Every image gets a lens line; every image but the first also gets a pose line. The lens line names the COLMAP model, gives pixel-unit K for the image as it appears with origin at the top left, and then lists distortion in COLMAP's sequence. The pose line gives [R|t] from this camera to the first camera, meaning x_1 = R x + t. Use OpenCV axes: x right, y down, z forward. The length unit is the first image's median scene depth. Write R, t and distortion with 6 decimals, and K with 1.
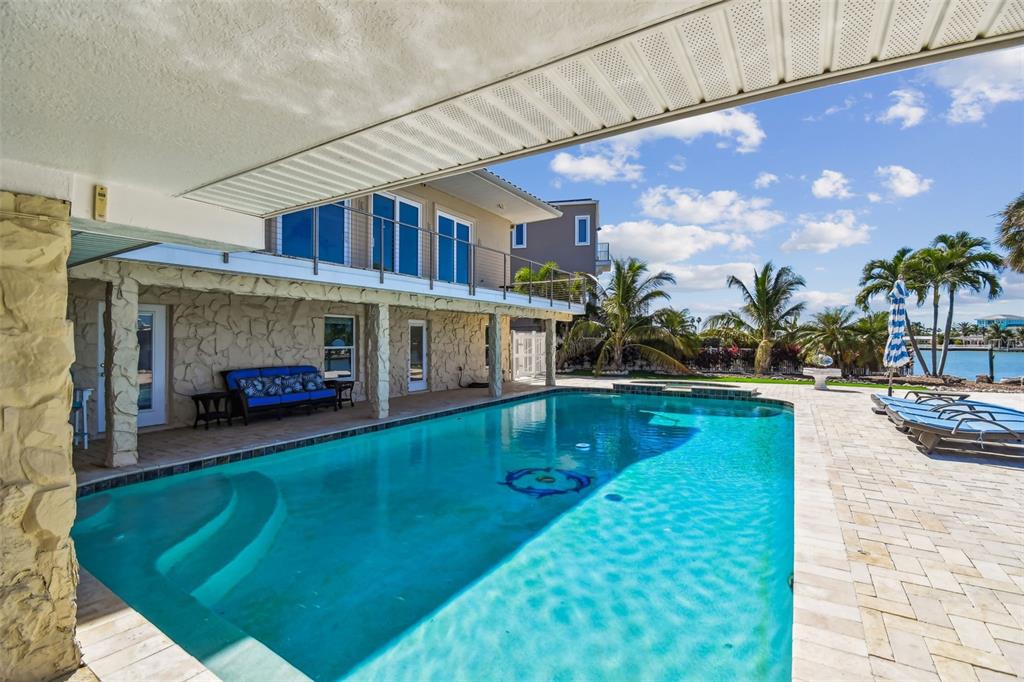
lens RADIAL K [[462.3, 0, 509.9], [0, 462.3, 355.1], [0, 0, 1]] dist [0.001689, -0.010825]
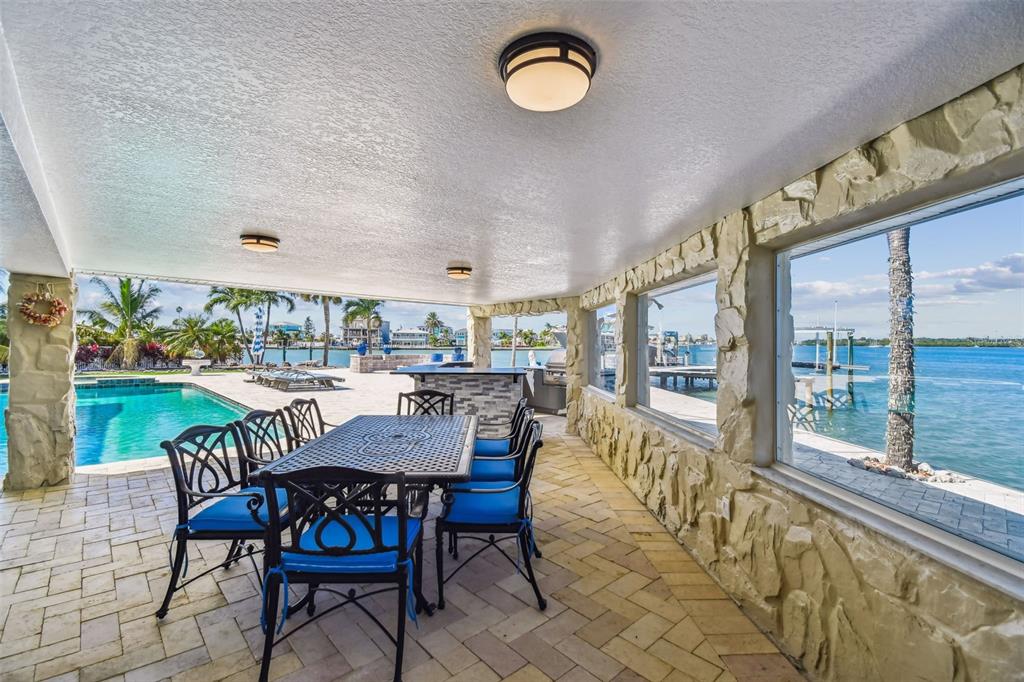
lens RADIAL K [[462.3, 0, 509.9], [0, 462.3, 355.1], [0, 0, 1]] dist [0.001689, -0.010825]
pose [[0.288845, -0.022701, 0.957107, -0.238305], [0.022841, 0.999598, 0.016816, 0.008853], [-0.957103, 0.017004, 0.289248, -0.177261]]
